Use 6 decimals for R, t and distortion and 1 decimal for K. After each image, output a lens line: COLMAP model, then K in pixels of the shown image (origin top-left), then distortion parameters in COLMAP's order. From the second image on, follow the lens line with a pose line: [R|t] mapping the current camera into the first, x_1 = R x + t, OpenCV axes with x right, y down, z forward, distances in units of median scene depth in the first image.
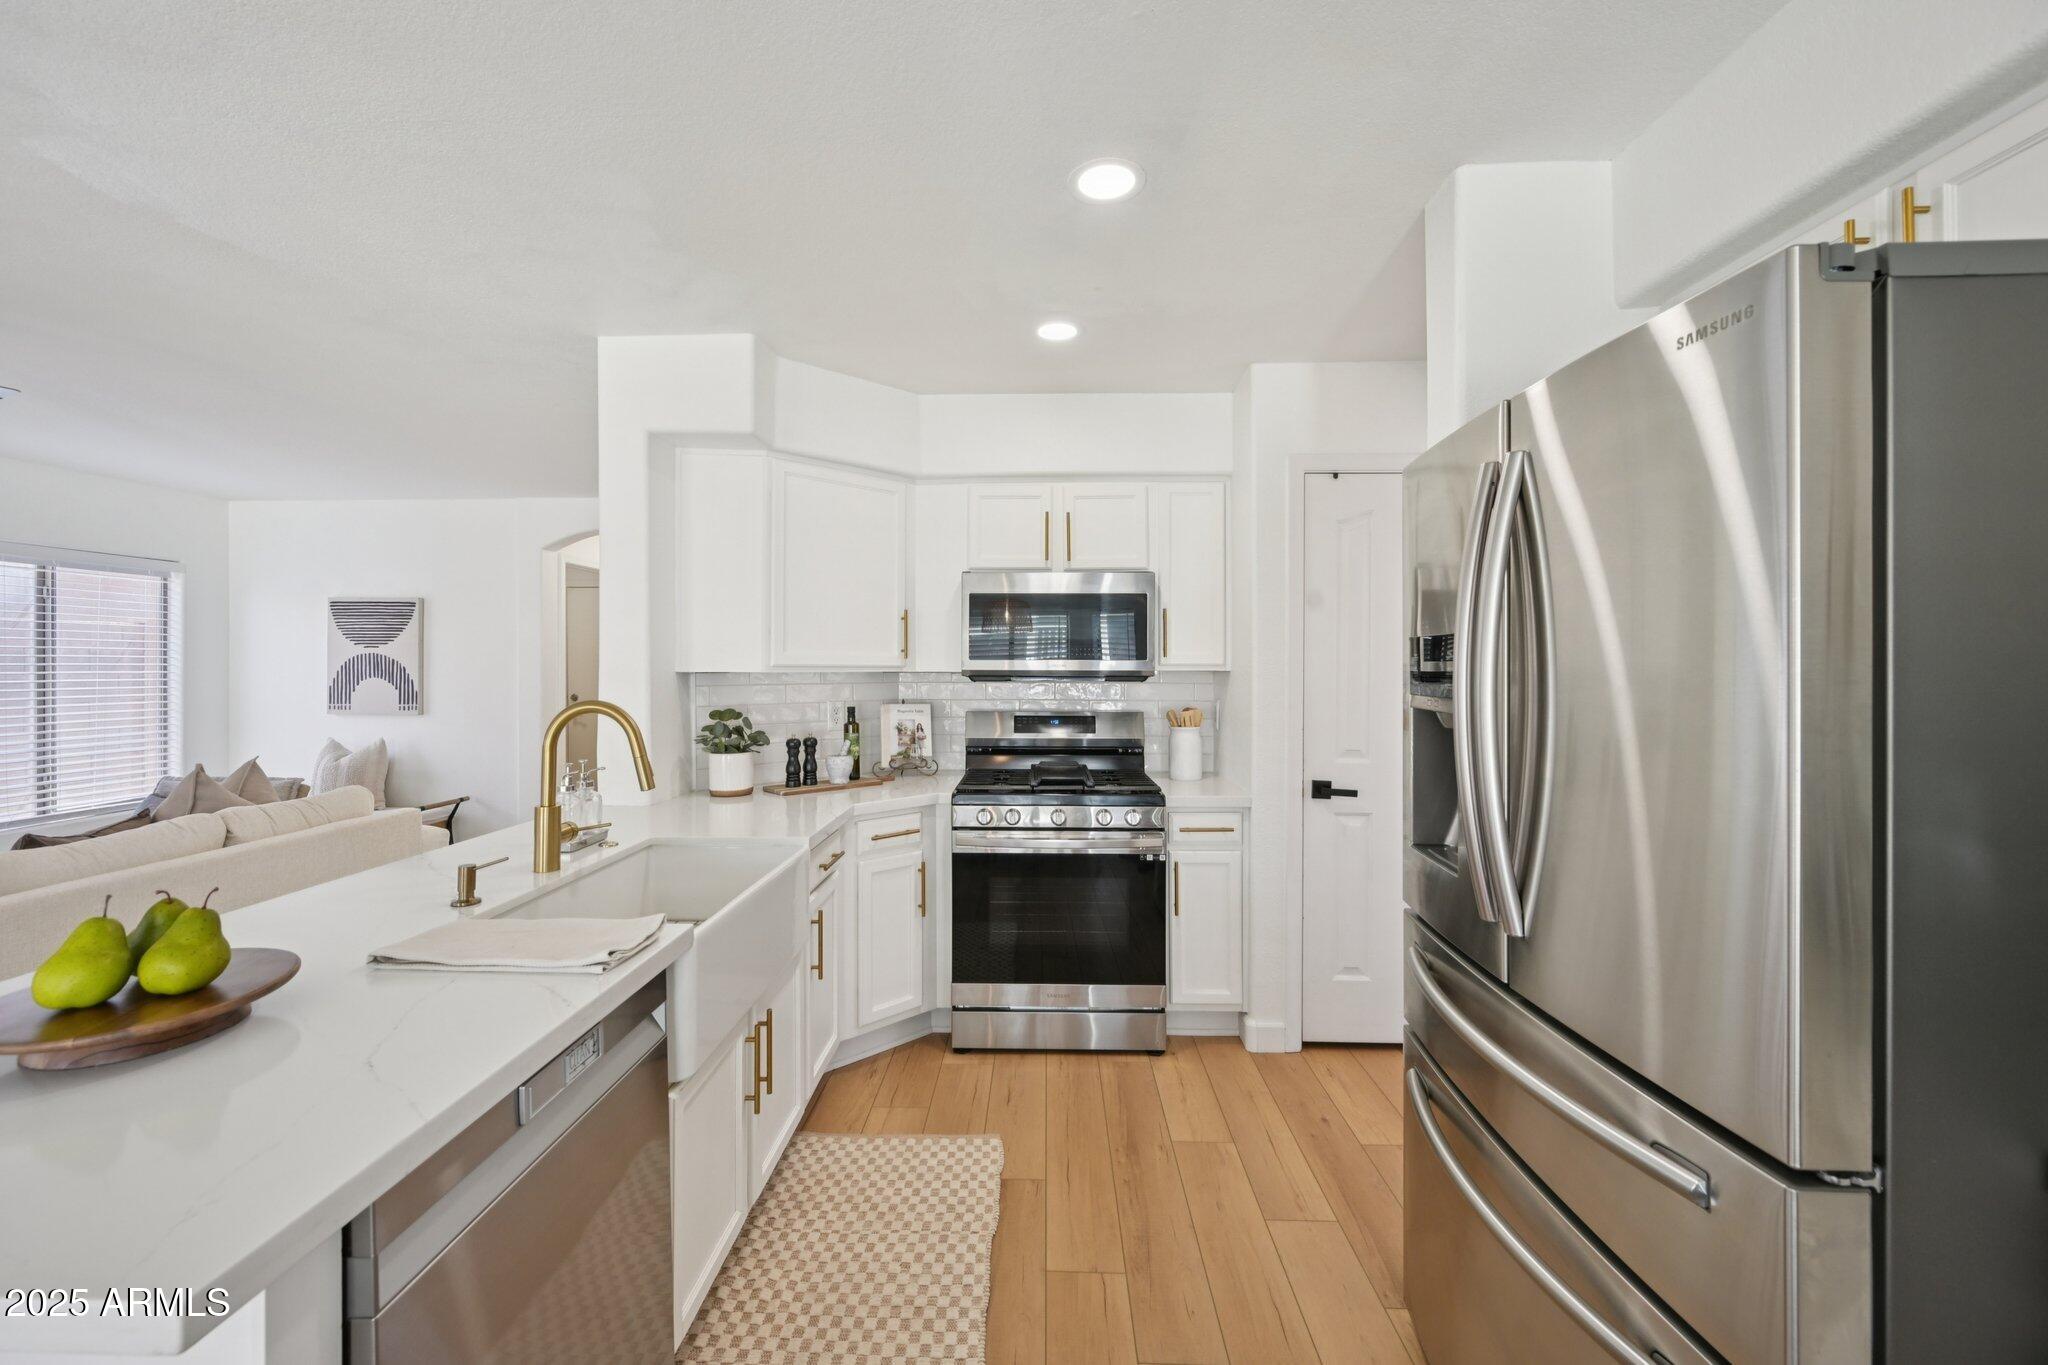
lens RADIAL K [[799.1, 0, 1031.5], [0, 799.1, 666.2], [0, 0, 1]] dist [-0.000460, -0.000019]
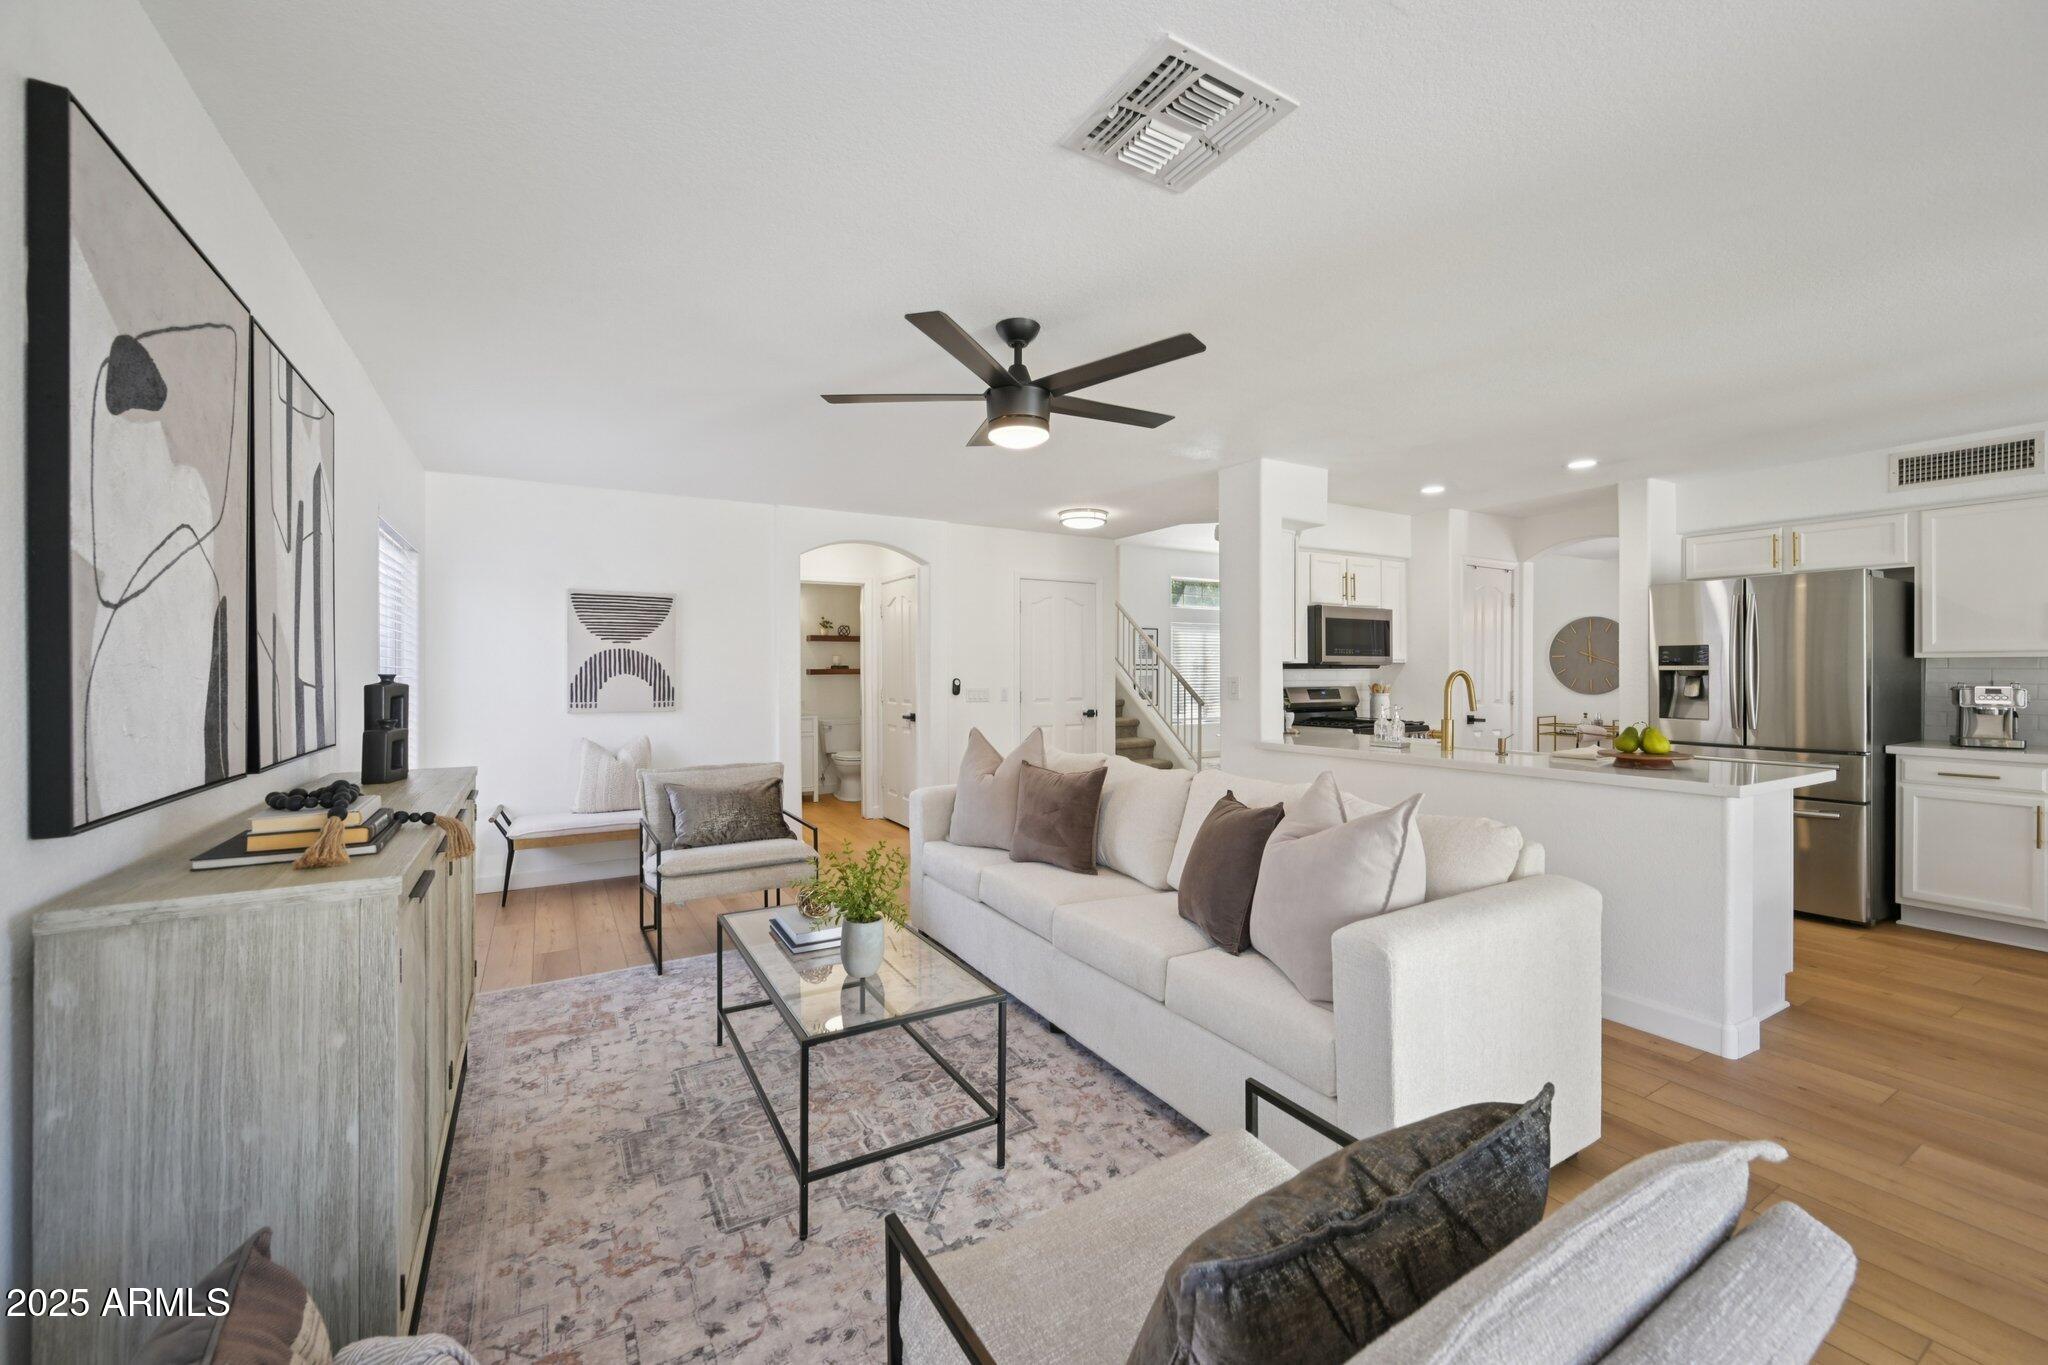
lens RADIAL K [[799.1, 0, 1031.5], [0, 799.1, 666.2], [0, 0, 1]] dist [-0.000460, -0.000019]
pose [[0.844483, 0.000602, 0.535582, -1.617455], [0.005468, 0.999938, -0.009747, 0.029140], [-0.535554, 0.011160, 0.844427, -0.126445]]
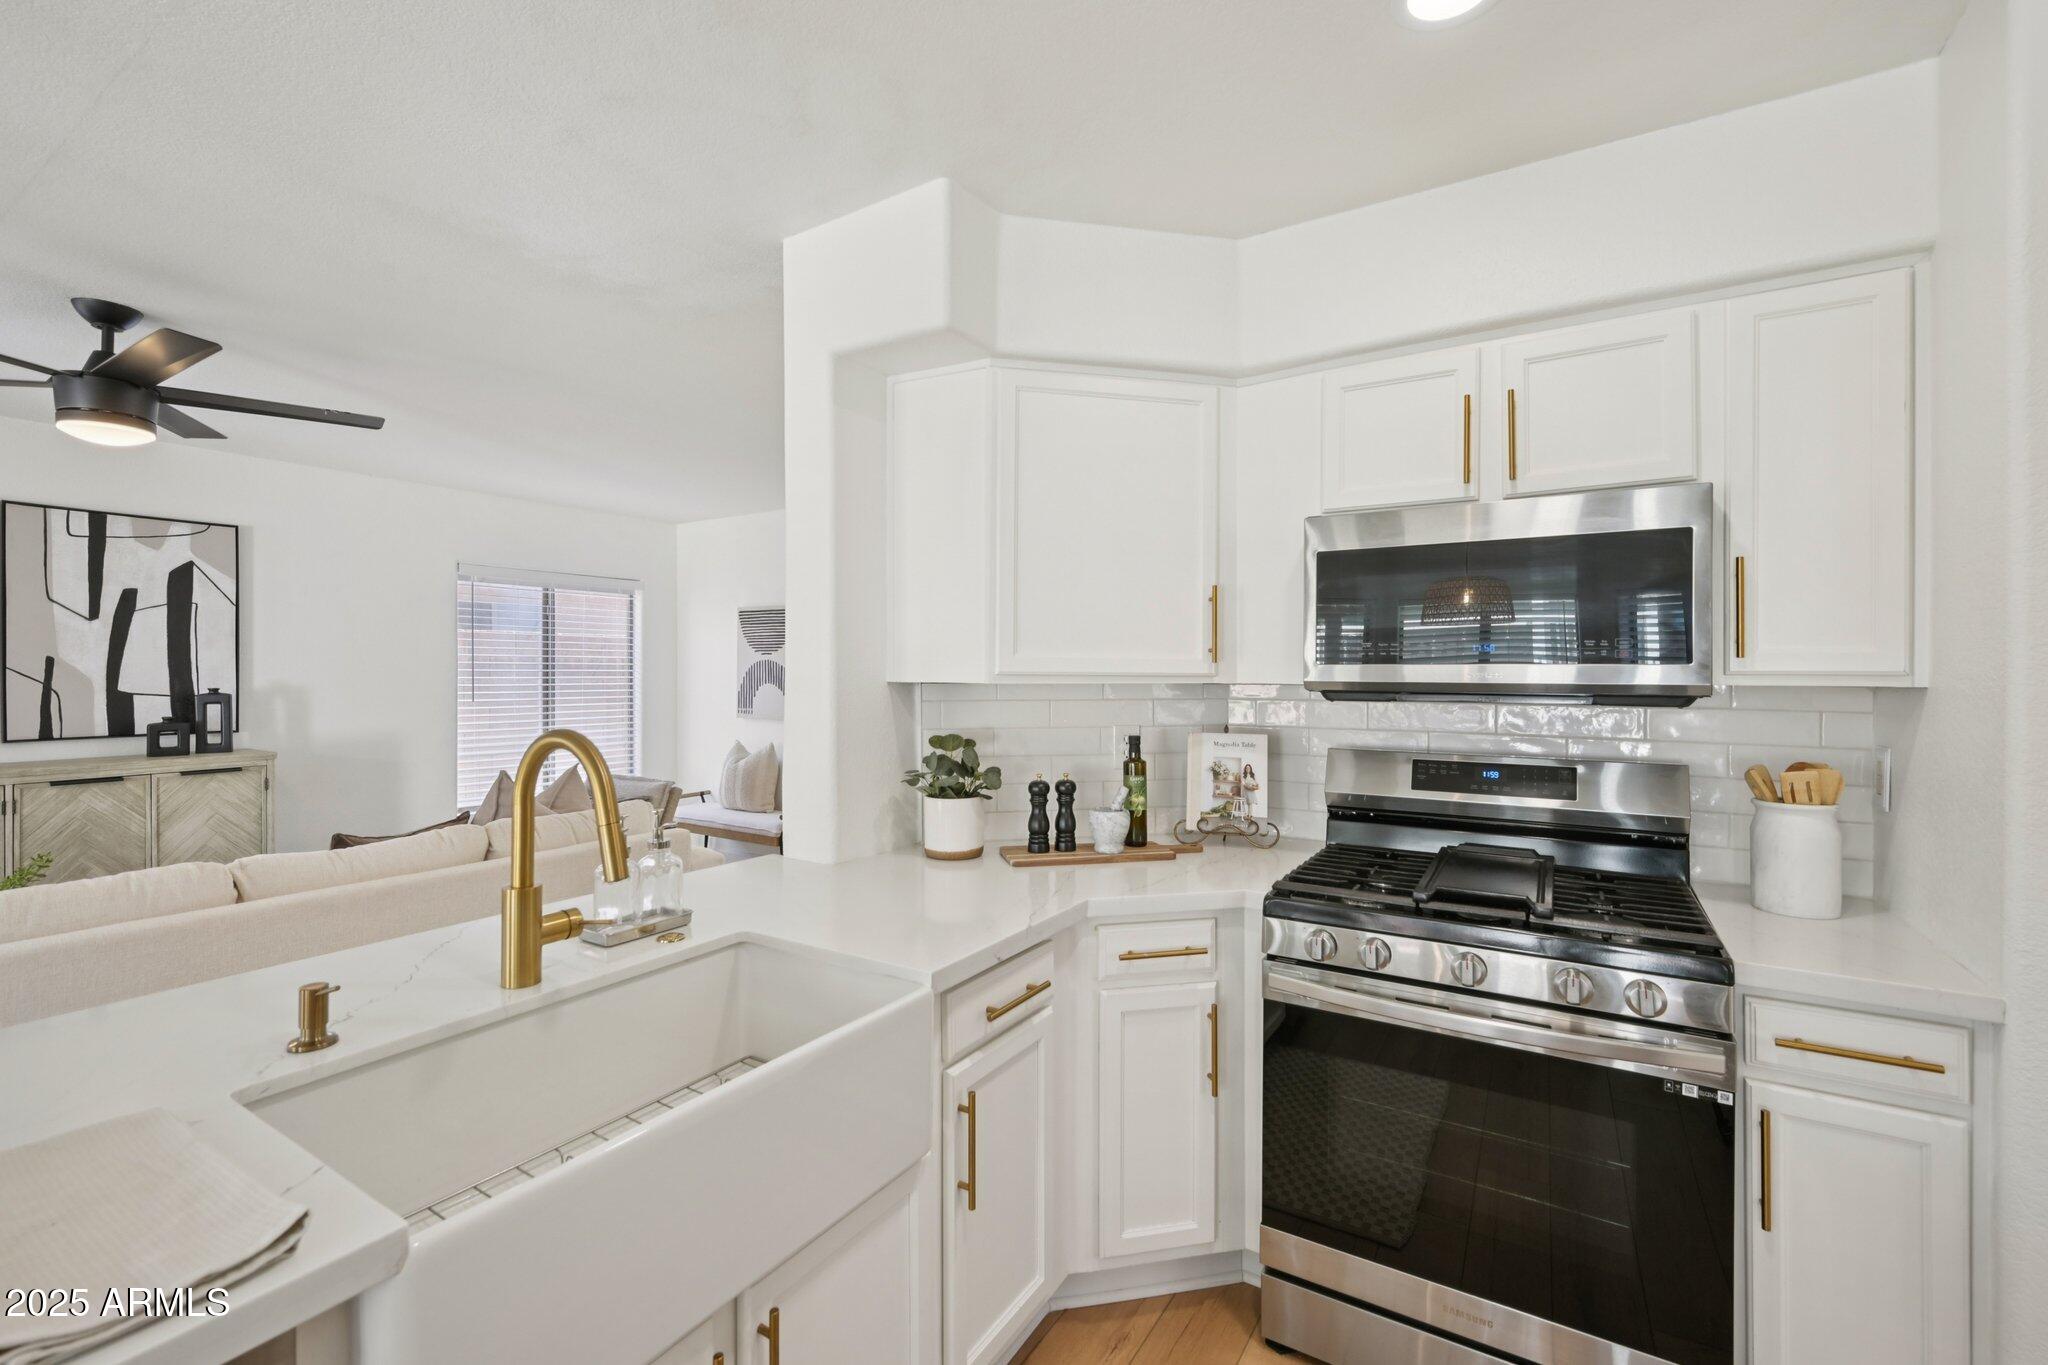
lens RADIAL K [[877.3, 0, 1023.0], [0, 877.3, 674.1], [0, 0, 1]] dist [0.000006, 0.000158]
pose [[0.858117, 0.002989, -0.513446, 0.071835], [-0.002091, 0.999995, 0.002327, -0.001950], [0.513451, -0.000923, 0.858119, 0.343503]]
